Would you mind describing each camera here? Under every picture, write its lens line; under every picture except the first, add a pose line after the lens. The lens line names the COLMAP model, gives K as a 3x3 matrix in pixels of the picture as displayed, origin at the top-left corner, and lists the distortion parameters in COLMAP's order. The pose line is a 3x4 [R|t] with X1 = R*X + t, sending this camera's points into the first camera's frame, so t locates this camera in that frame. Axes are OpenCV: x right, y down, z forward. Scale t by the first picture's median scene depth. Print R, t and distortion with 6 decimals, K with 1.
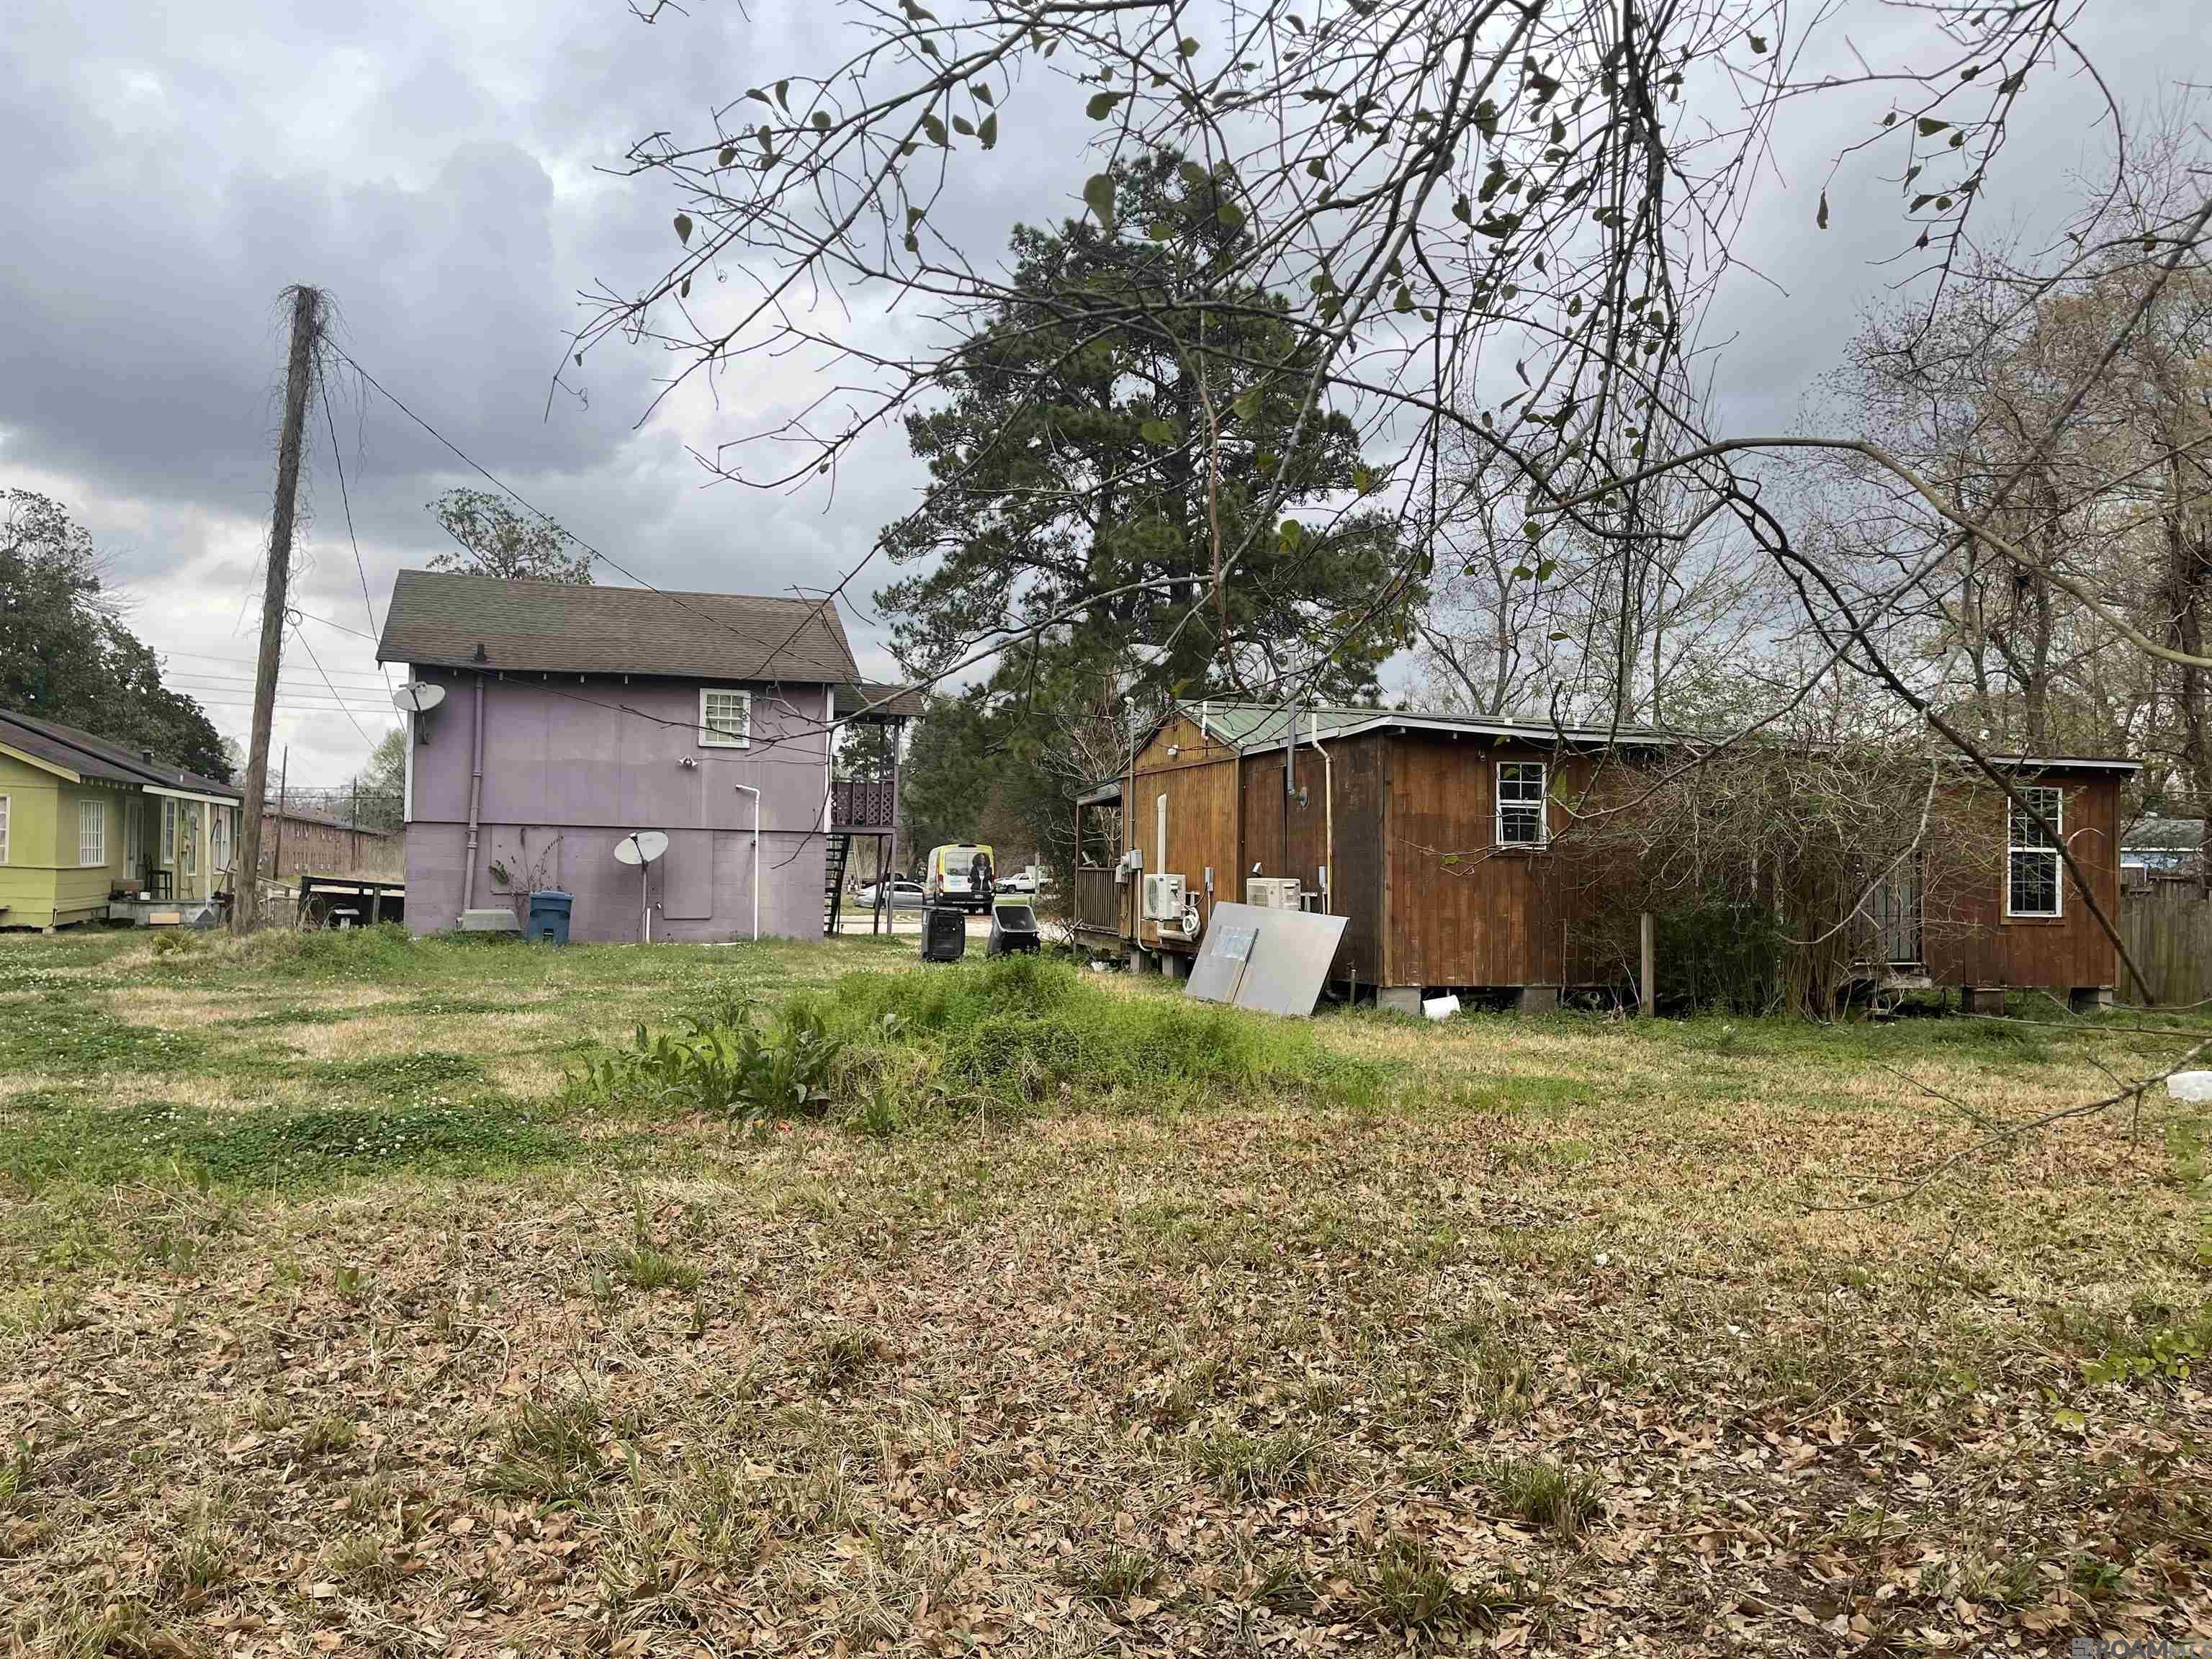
lens RADIAL K [[1664.4, 0, 1127.8], [0, 1664.4, 830.9], [0, 0, 1]] dist [0.071617, -0.094541]
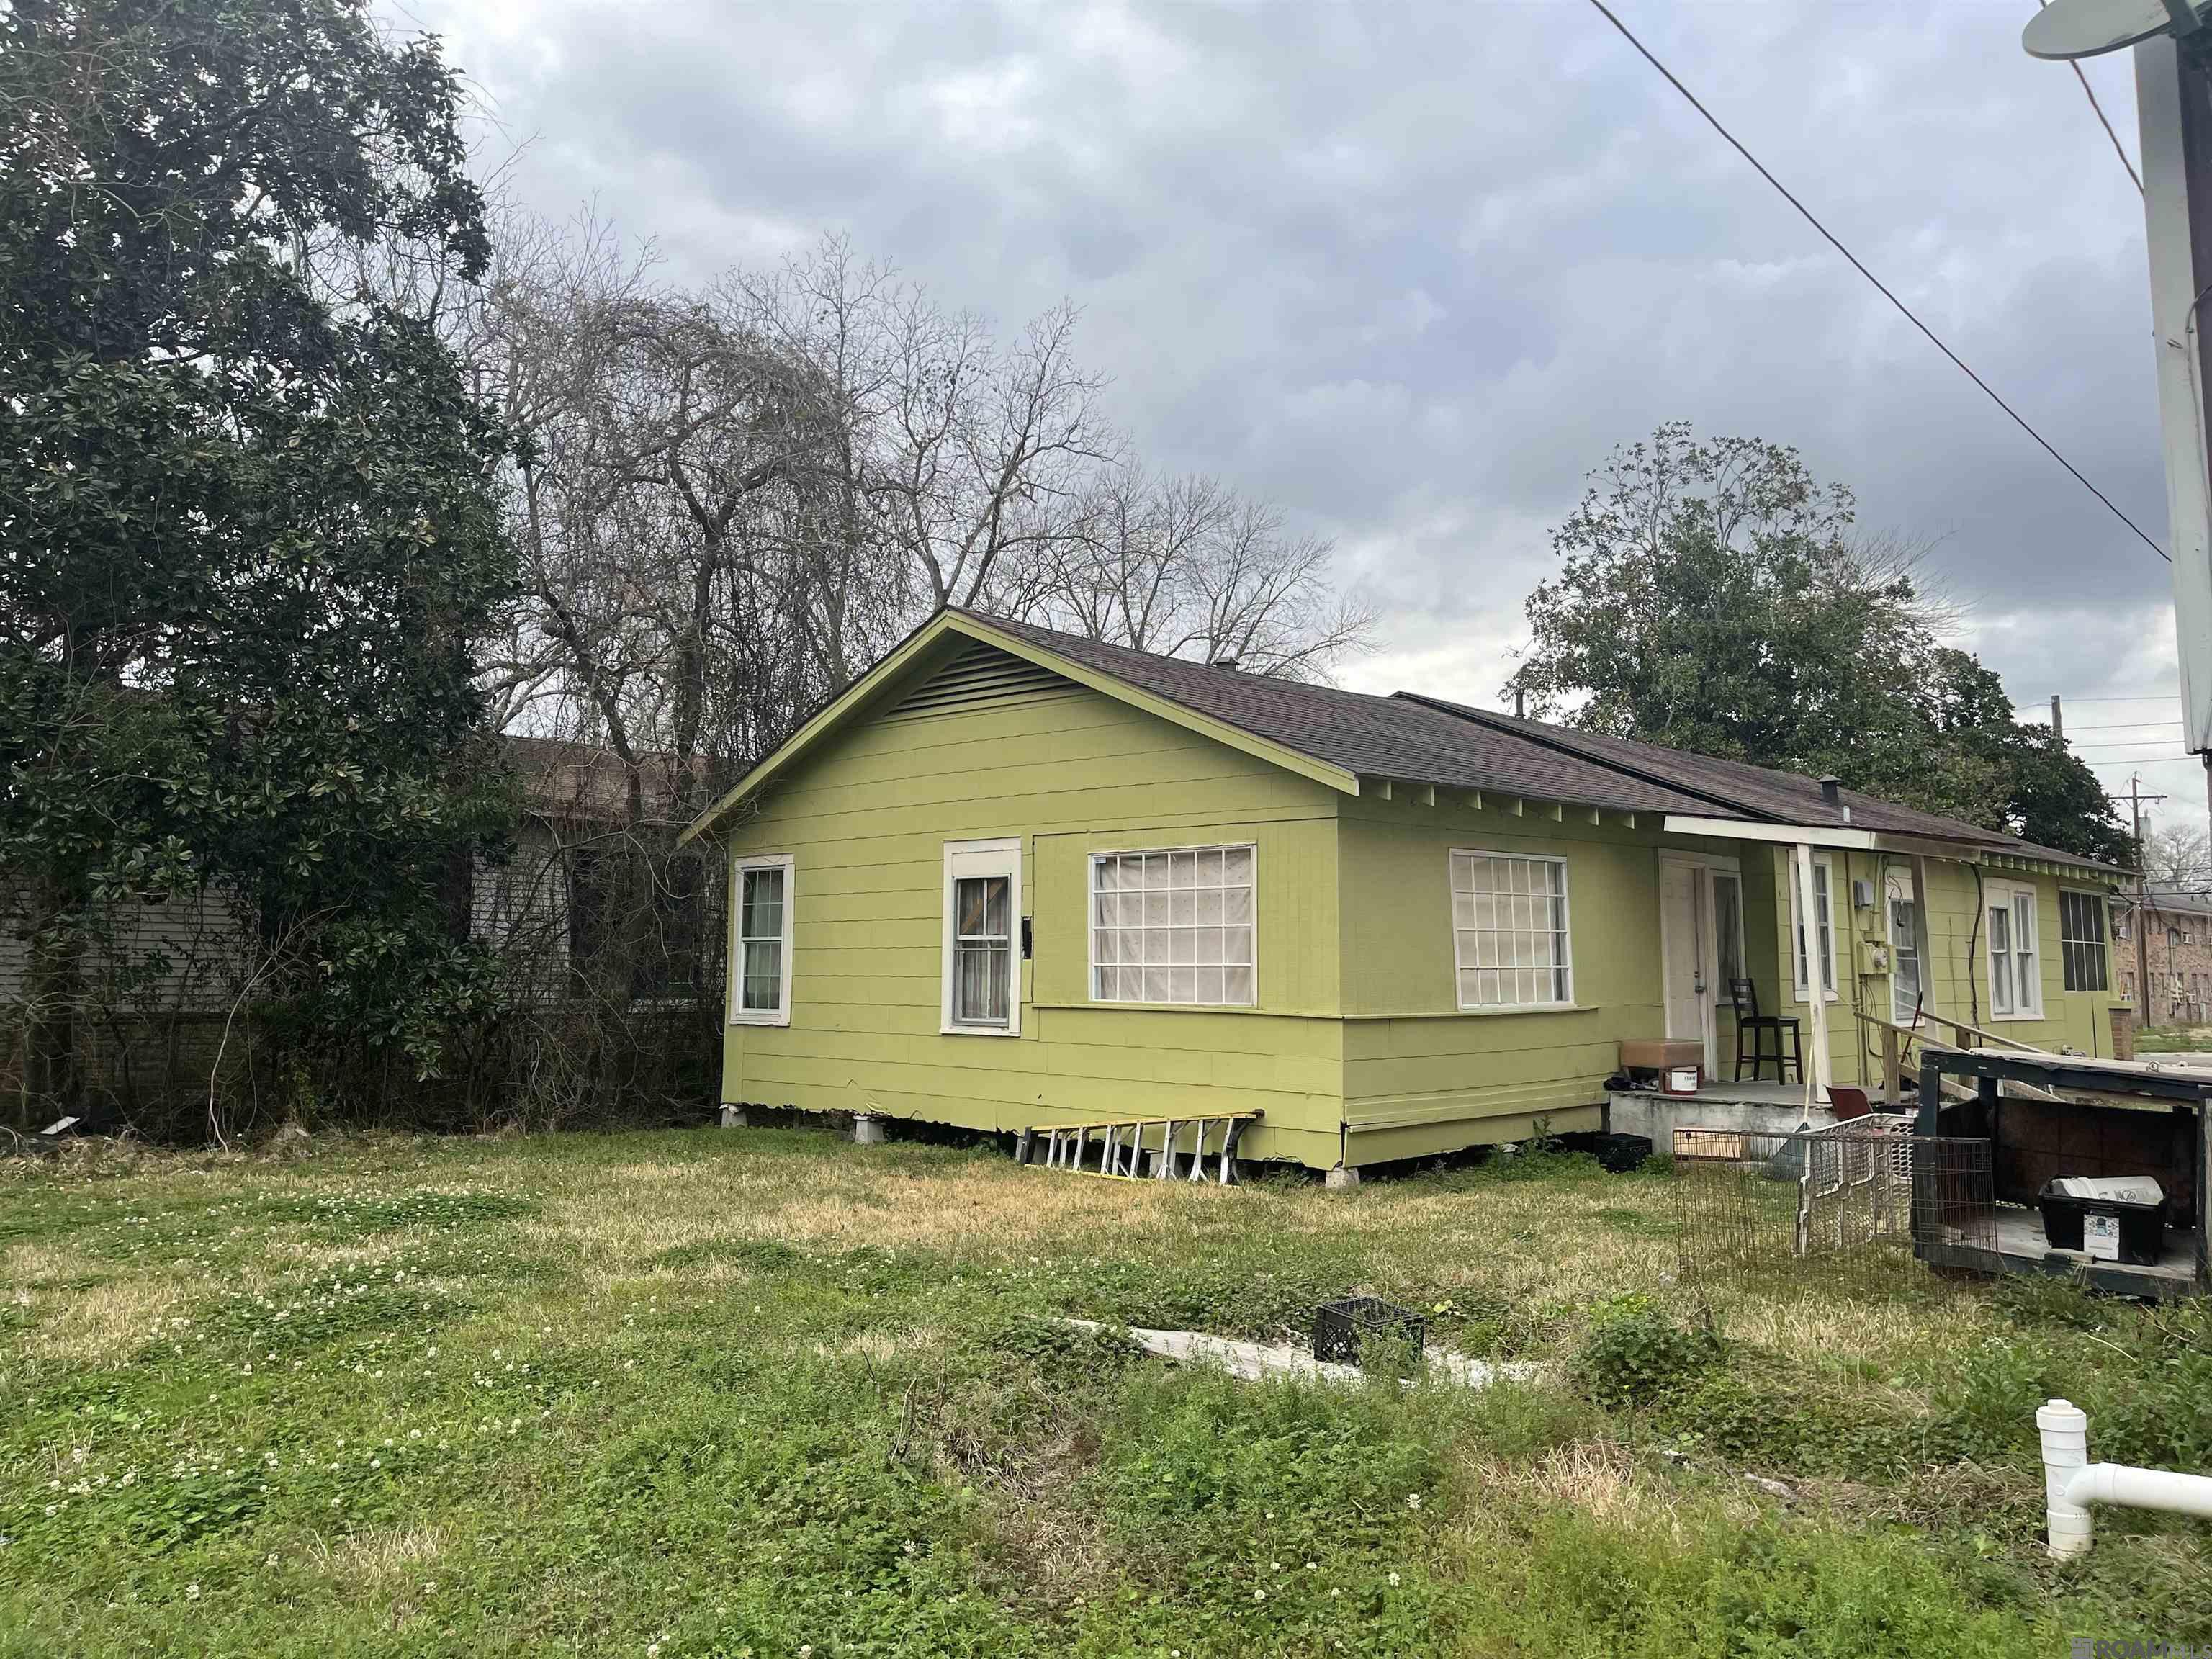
lens RADIAL K [[1668.0, 0, 1106.0], [0, 1668.0, 829.5], [0, 0, 1]] dist [0.068017, -0.091095]
pose [[0.451683, -0.100808, -0.886465, -1.105535], [0.029259, 0.994735, -0.098213, 0.054170], [0.891699, 0.018424, 0.452255, 2.749631]]
